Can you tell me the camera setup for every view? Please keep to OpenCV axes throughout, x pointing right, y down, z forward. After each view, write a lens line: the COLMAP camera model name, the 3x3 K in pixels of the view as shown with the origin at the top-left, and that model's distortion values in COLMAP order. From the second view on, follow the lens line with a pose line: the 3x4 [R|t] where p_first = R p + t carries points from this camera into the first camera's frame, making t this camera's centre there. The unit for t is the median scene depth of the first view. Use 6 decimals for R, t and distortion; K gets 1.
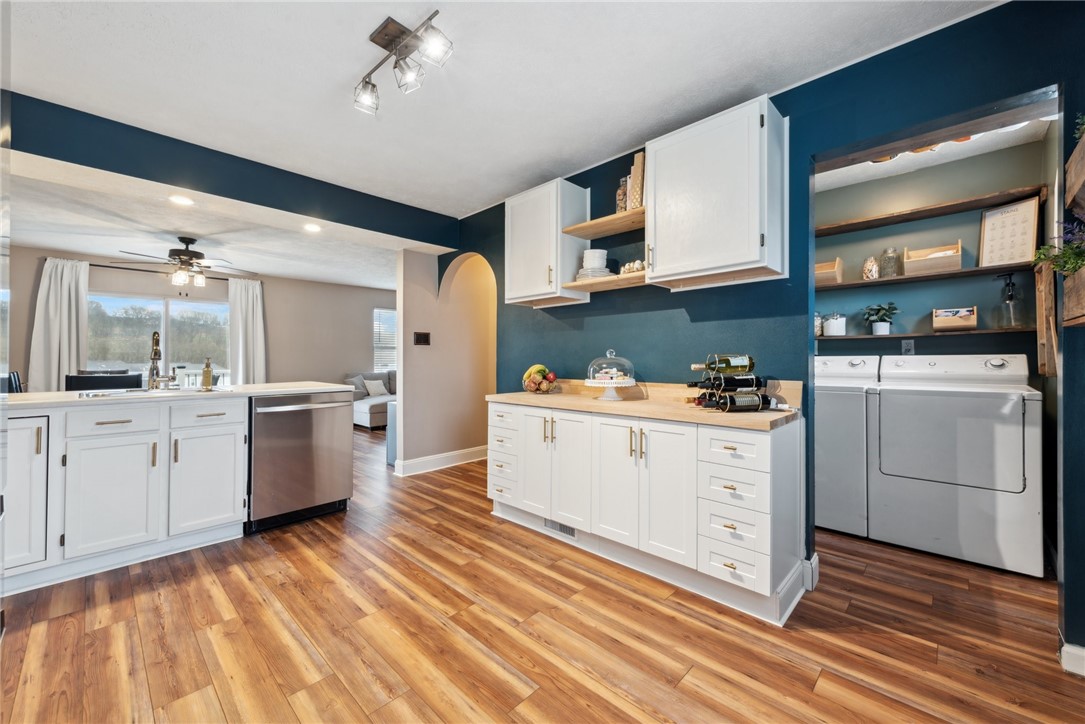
lens RADIAL K [[423.8, 0, 542.8], [0, 423.8, 355.6], [0, 0, 1]] dist [0.001797, 0.000028]
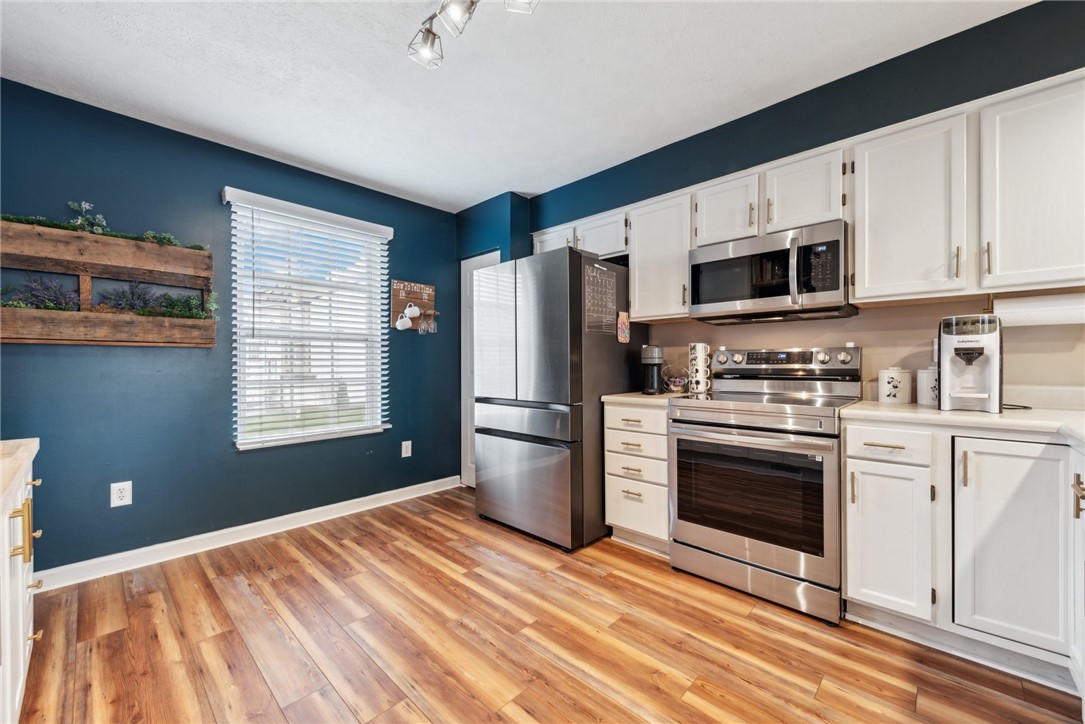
lens RADIAL K [[423.8, 0, 547.3], [0, 423.8, 364.1], [0, 0, 1]] dist [0.001797, 0.000028]
pose [[-0.999945, 0.003670, -0.009779, -0.536641], [0.003635, 0.999987, 0.003559, 0.005267], [0.009792, 0.003524, -0.999946, 2.008987]]
